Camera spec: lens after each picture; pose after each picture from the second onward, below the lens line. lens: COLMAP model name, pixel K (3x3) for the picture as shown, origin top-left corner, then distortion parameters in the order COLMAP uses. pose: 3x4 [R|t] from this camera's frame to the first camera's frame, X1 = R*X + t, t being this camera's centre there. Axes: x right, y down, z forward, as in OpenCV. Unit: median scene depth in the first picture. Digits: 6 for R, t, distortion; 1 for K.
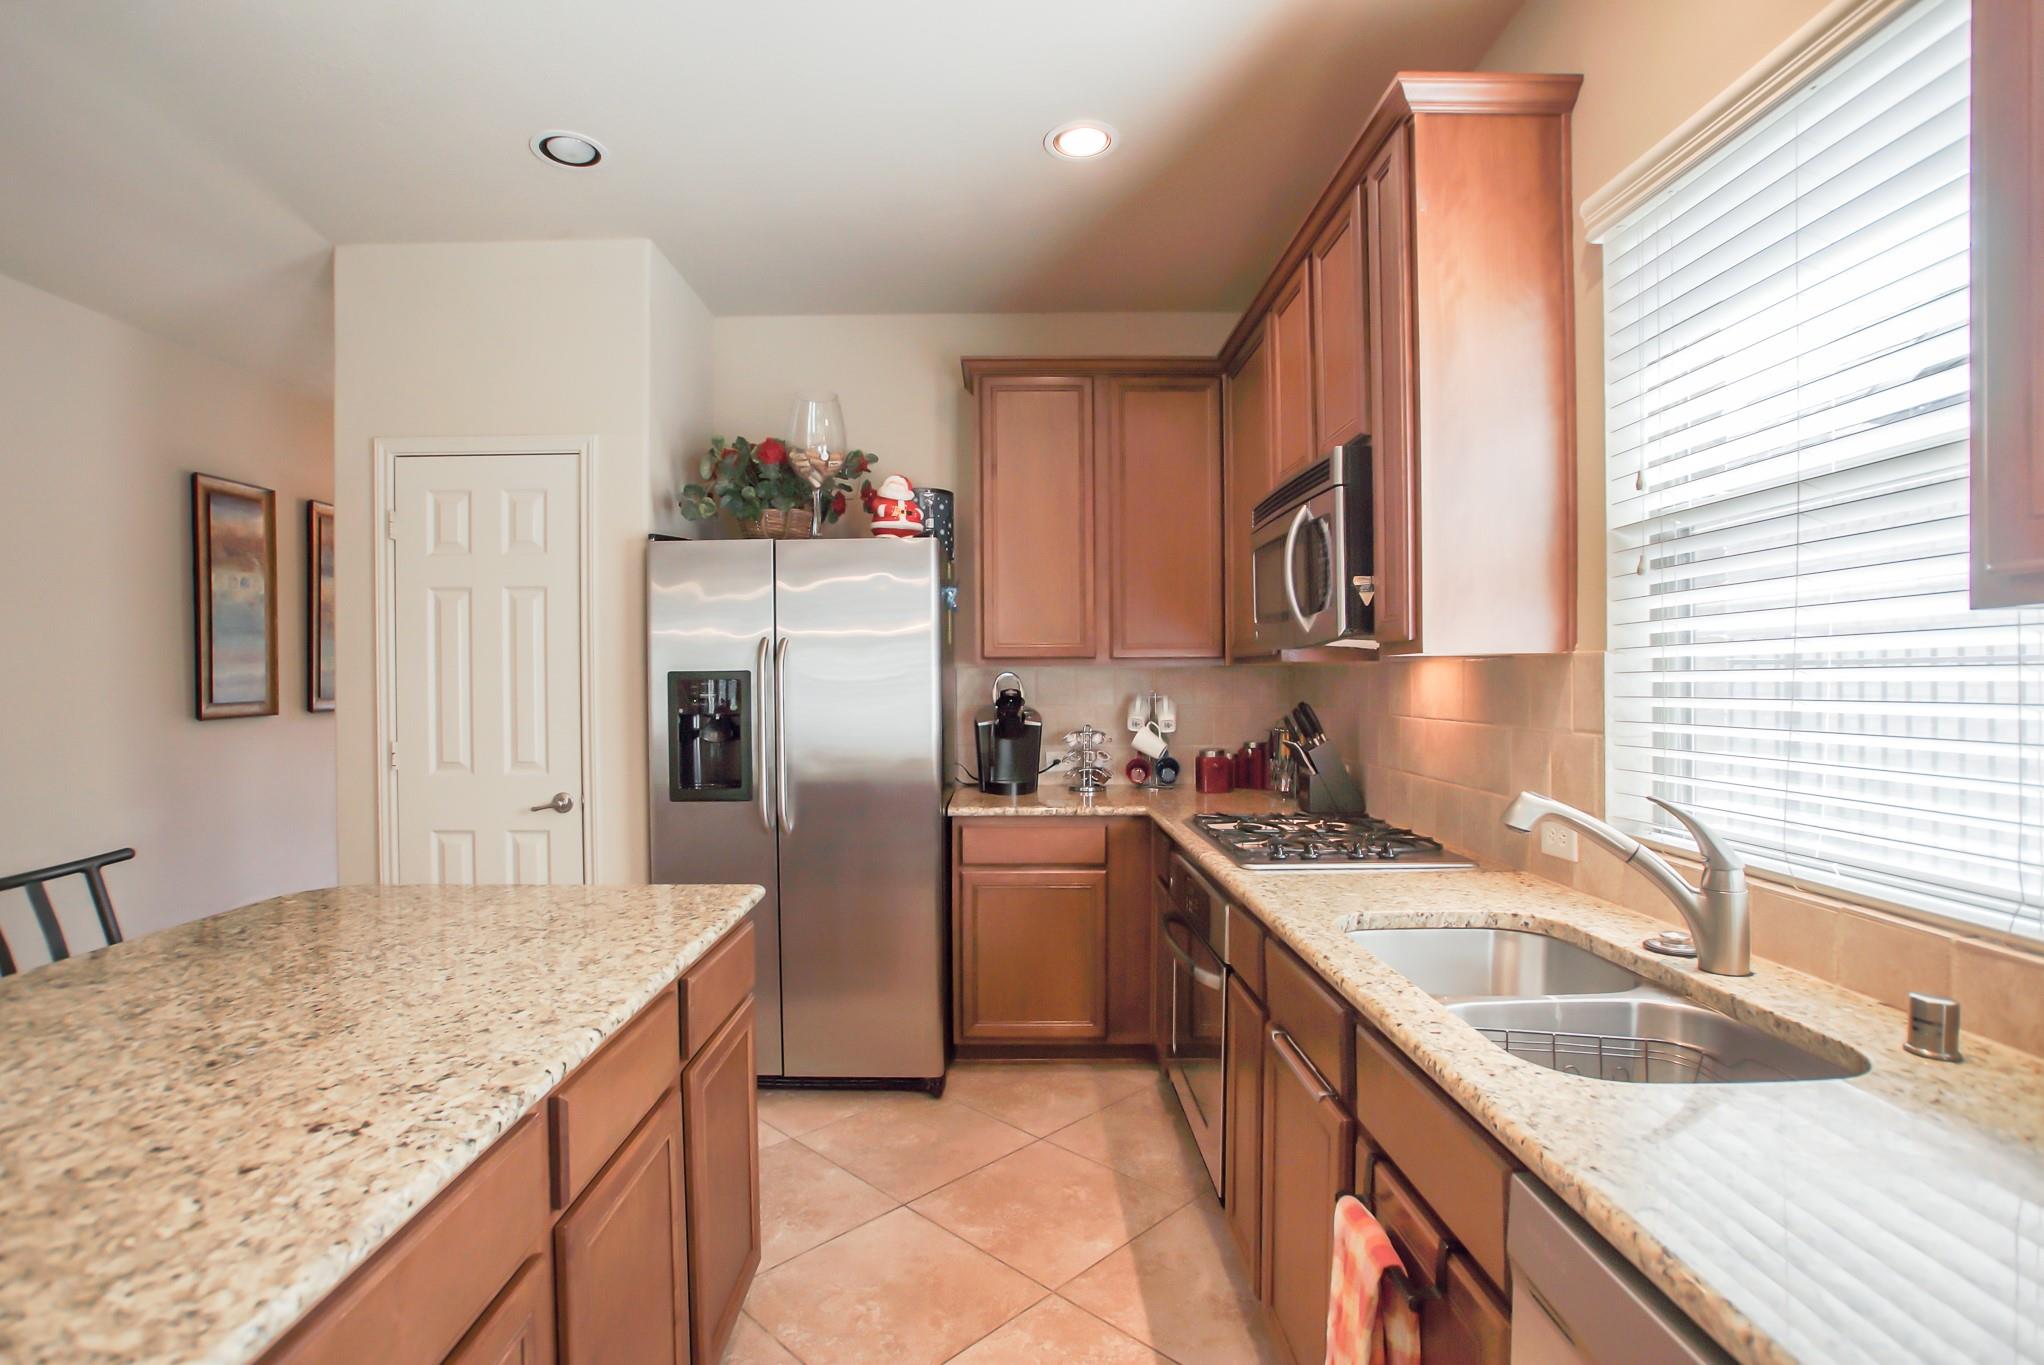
lens RADIAL K [[979.4, 0, 1009.7], [0, 979.4, 686.4], [0, 0, 1]] dist [-0.063455, 0.026387]
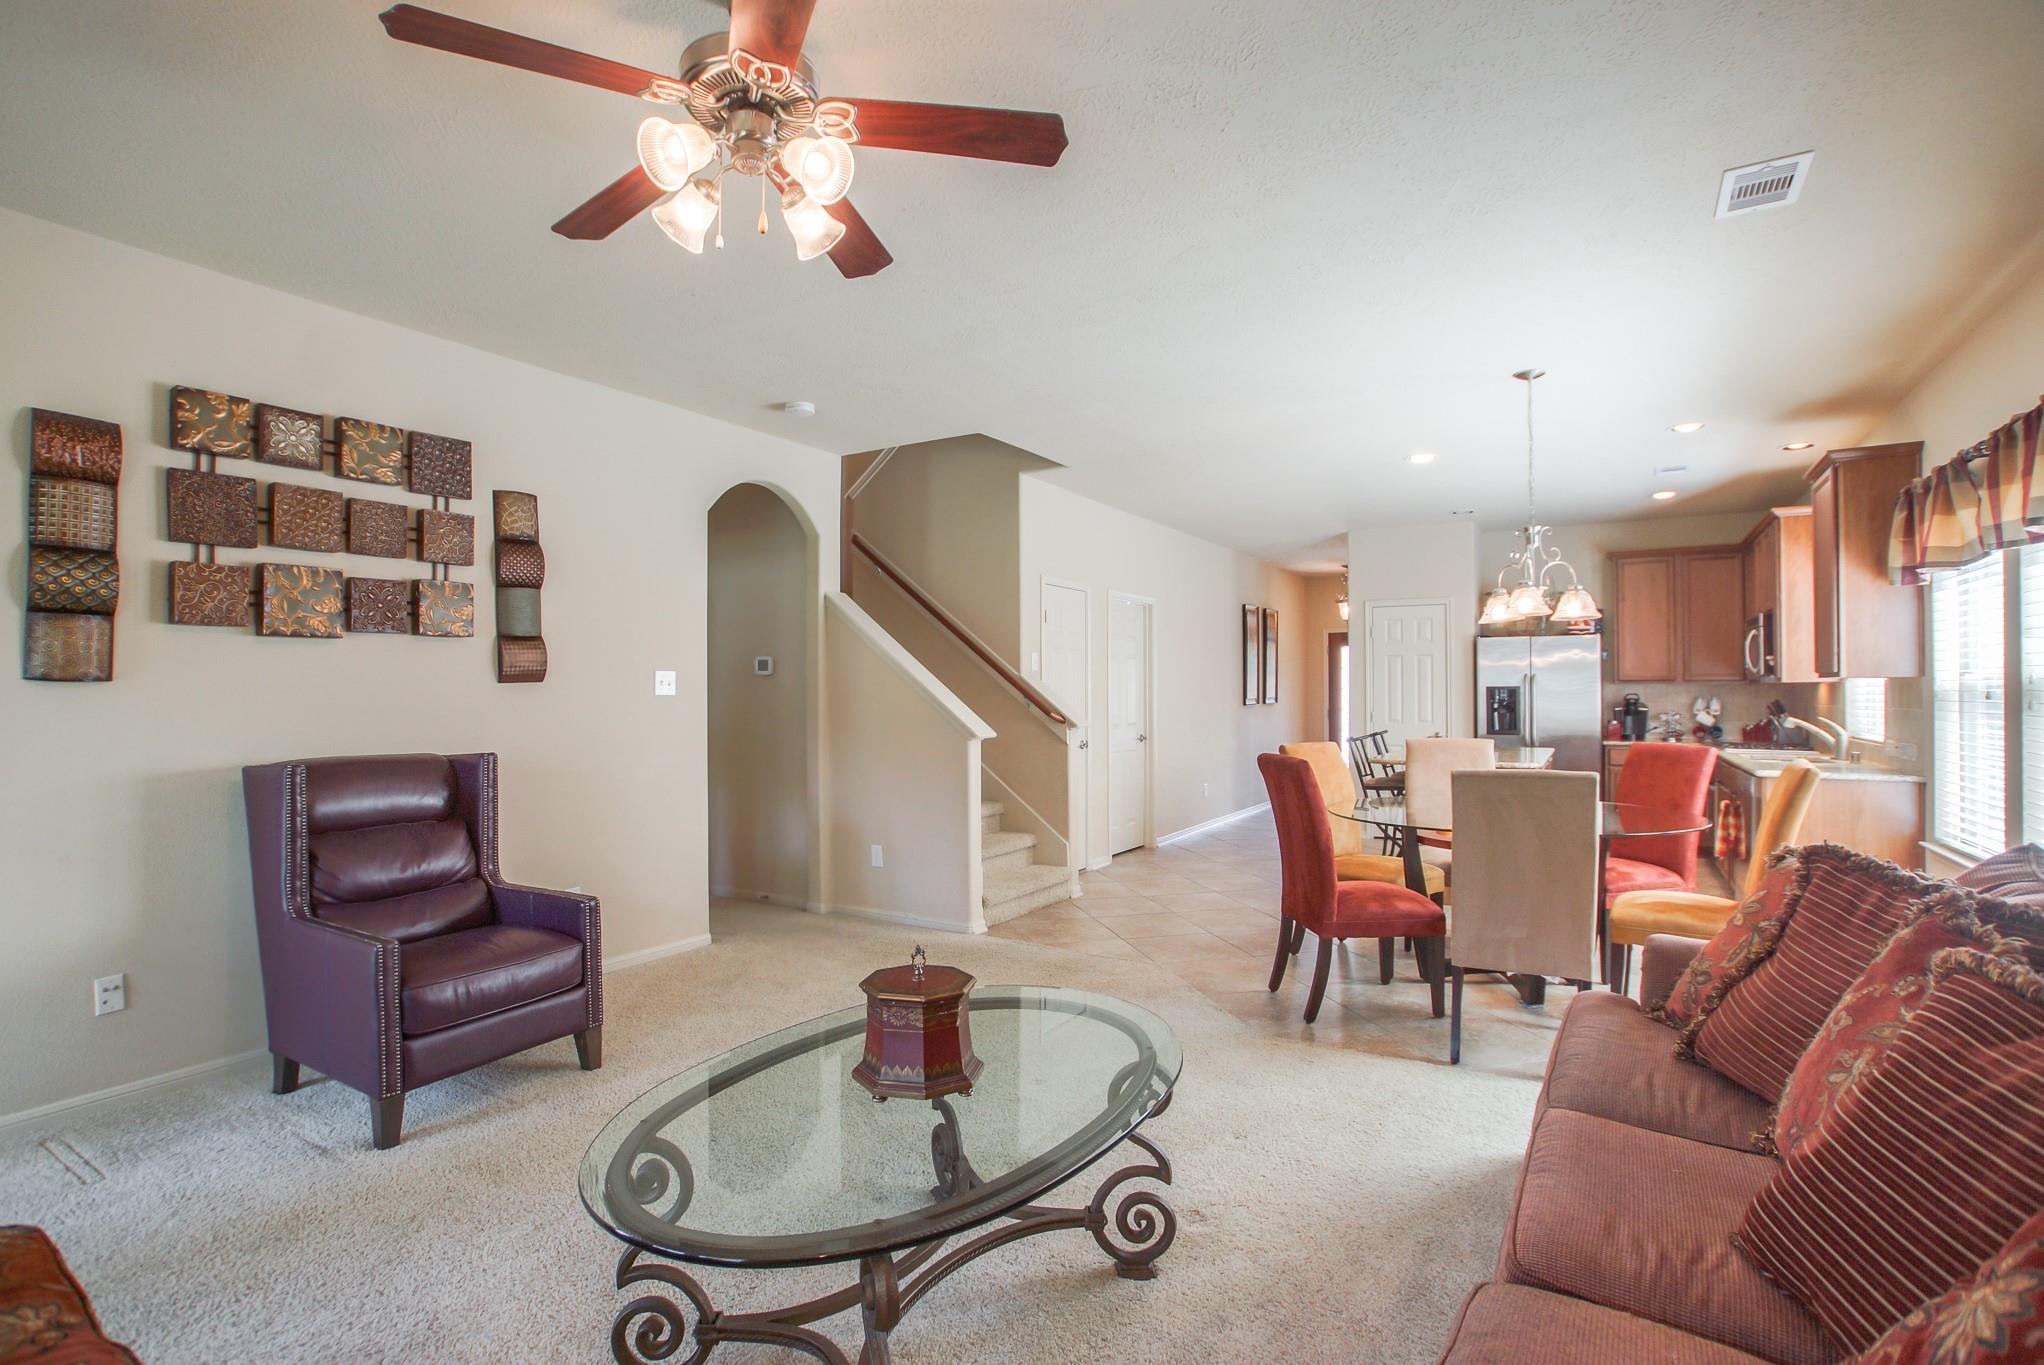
lens RADIAL K [[979.4, 0, 998.8], [0, 979.4, 683.6], [0, 0, 1]] dist [-0.063455, 0.026387]
pose [[0.845412, -0.000015, -0.534114, -0.060811], [-0.007579, 0.999899, -0.012024, 0.018191], [0.534061, 0.014213, 0.845327, -1.853178]]
